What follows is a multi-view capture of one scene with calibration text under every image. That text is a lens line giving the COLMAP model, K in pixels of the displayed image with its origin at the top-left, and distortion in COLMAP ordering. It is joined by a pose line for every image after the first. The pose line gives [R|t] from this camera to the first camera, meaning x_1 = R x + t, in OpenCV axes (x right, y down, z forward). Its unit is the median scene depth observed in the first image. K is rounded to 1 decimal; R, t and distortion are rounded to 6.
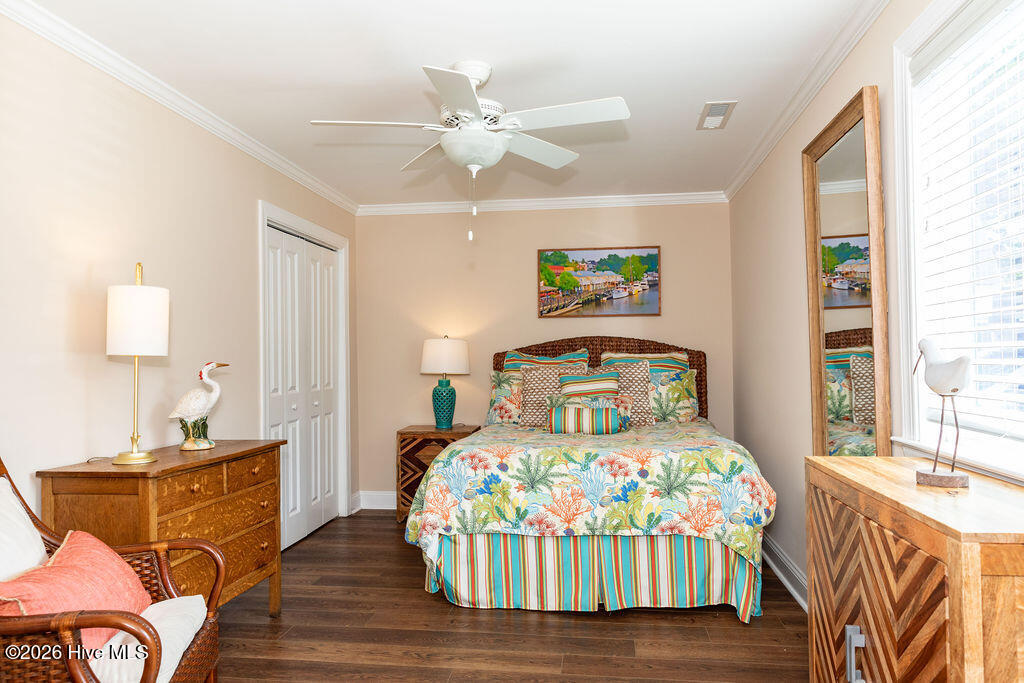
lens RADIAL K [[698.7, 0, 518.1], [0, 698.7, 319.5], [0, 0, 1]] dist [0.011546, -0.003629]
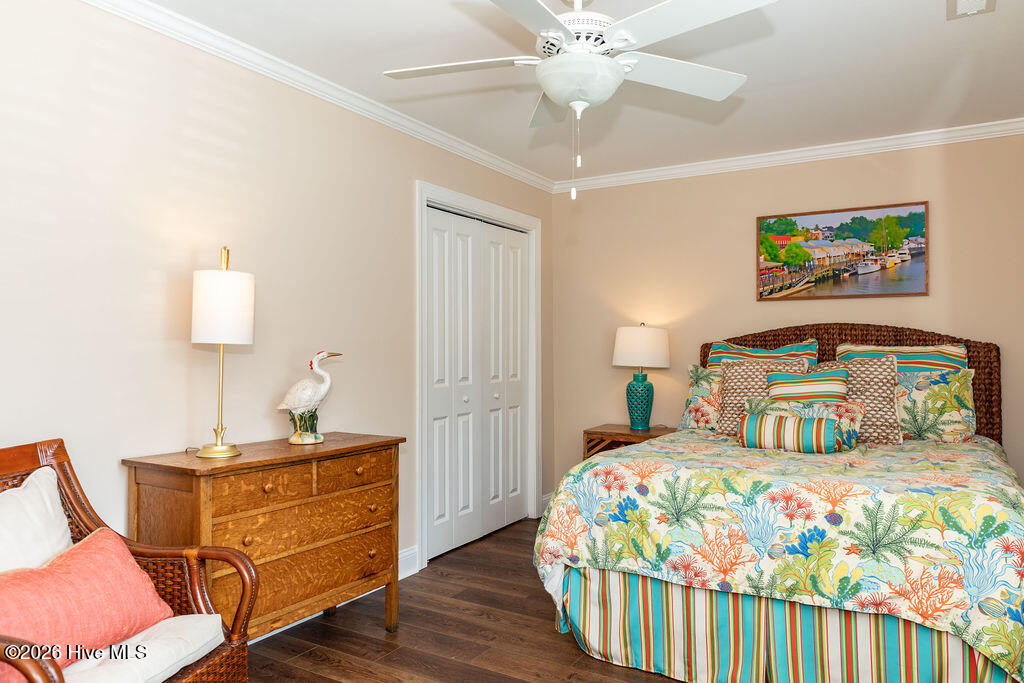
lens RADIAL K [[698.7, 0, 518.1], [0, 698.7, 319.5], [0, 0, 1]] dist [0.011546, -0.003629]
pose [[0.915908, -0.005591, -0.401348, 0.167197], [0.012016, 0.999837, 0.013494, 0.008232], [0.401207, -0.017182, 0.915826, 0.230845]]
